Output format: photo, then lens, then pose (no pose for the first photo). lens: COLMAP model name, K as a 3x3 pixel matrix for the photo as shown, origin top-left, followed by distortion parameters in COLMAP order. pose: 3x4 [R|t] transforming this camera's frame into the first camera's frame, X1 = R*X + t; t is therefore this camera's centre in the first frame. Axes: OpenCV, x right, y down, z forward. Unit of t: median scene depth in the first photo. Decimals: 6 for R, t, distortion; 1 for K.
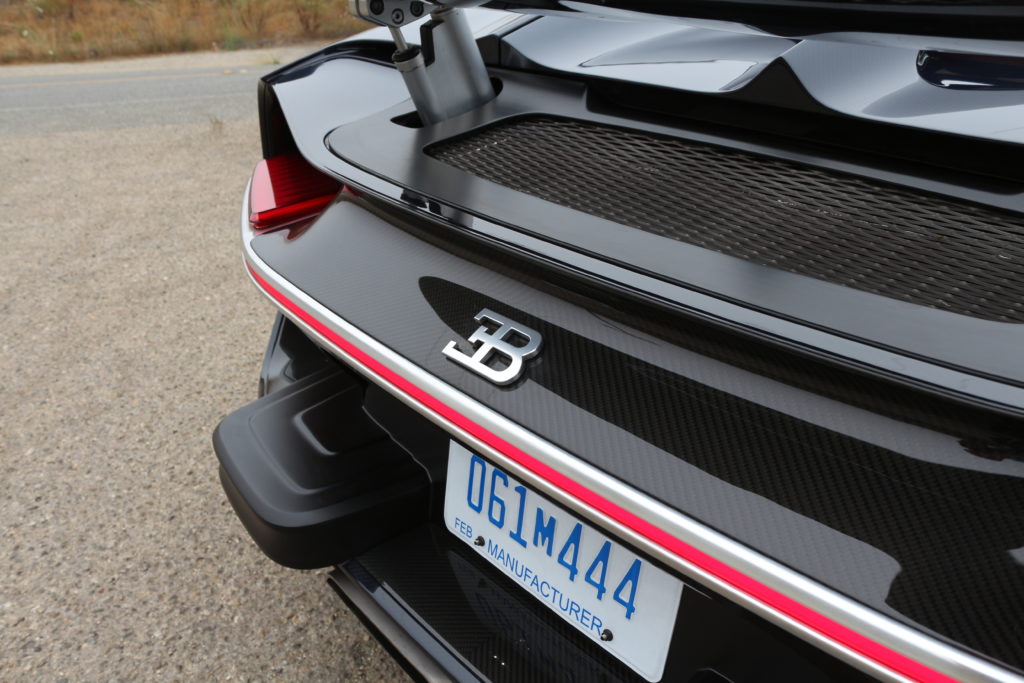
lens RADIAL K [[846.9, 0, 512.0], [0, 846.9, 341.5], [0, 0, 1]] dist [-0.175441, 0.129026]
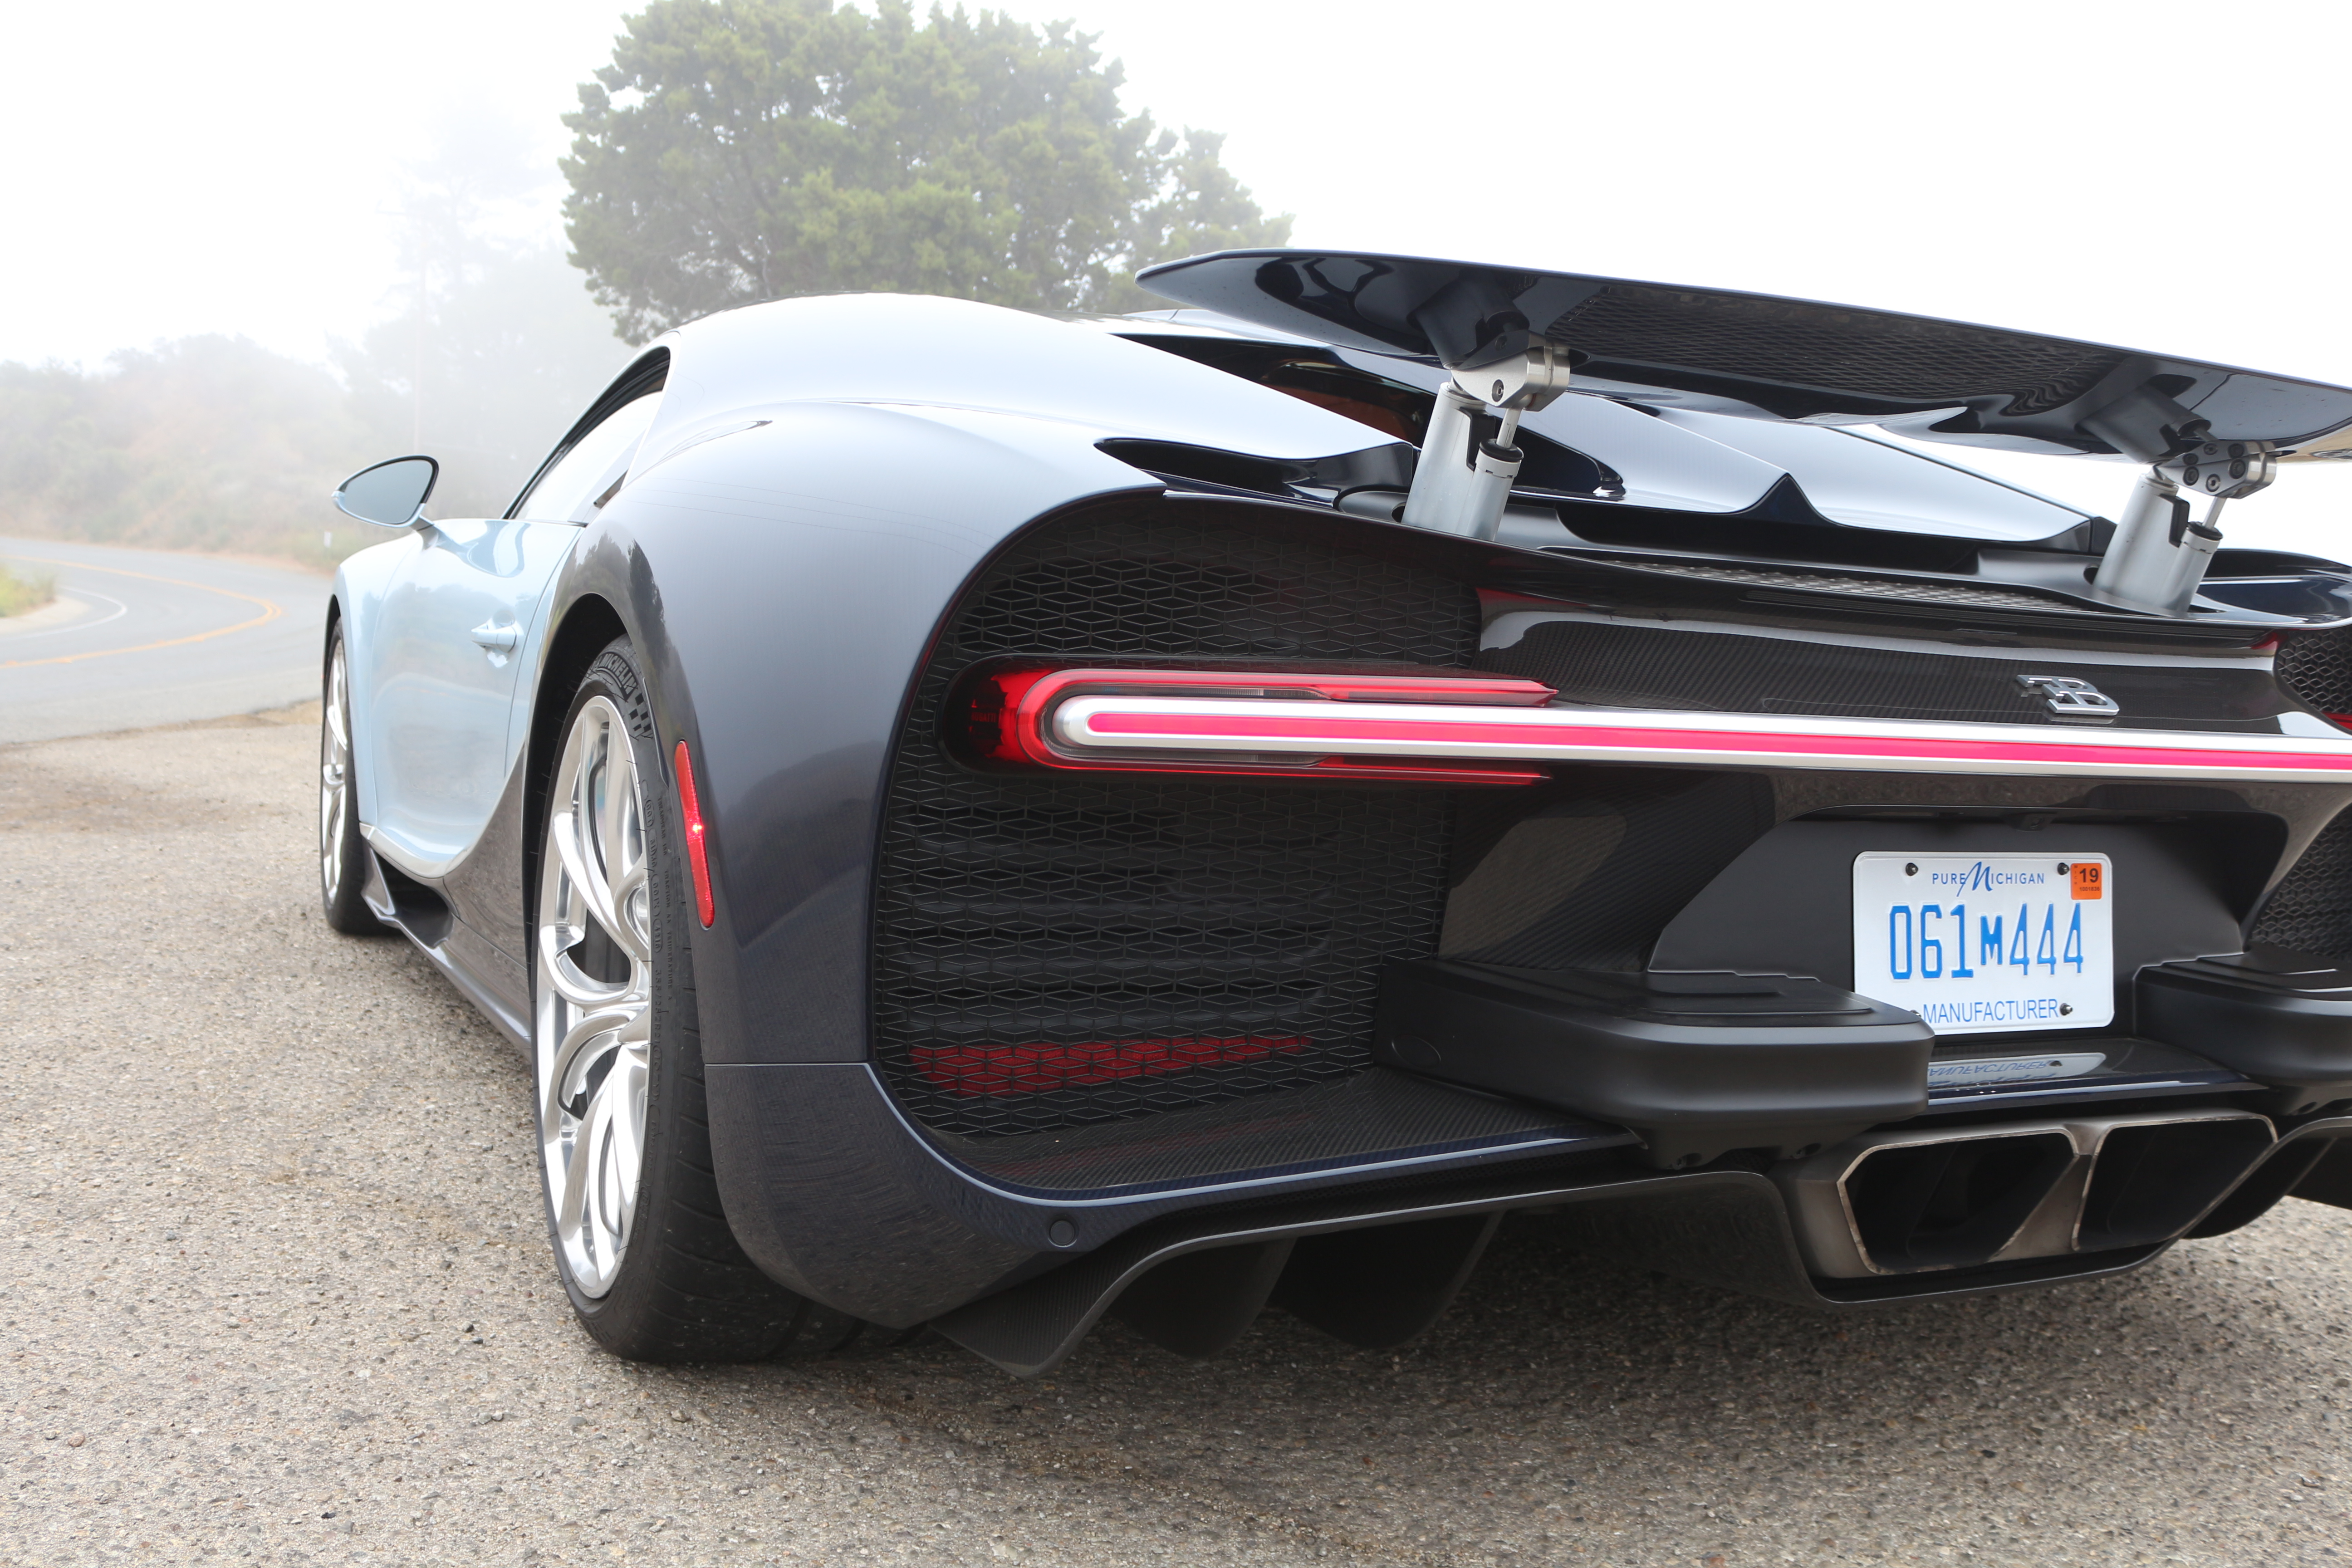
lens RADIAL K [[2266.3, 0, 1176.0], [0, 2266.3, 784.0], [0, 0, 1]] dist [-0.087265, 0.021698]
pose [[0.249092, -0.050832, 0.967145, -2.470282], [0.358136, 0.932668, -0.043219, -0.140574], [-0.899829, 0.357135, 0.250525, 1.101941]]
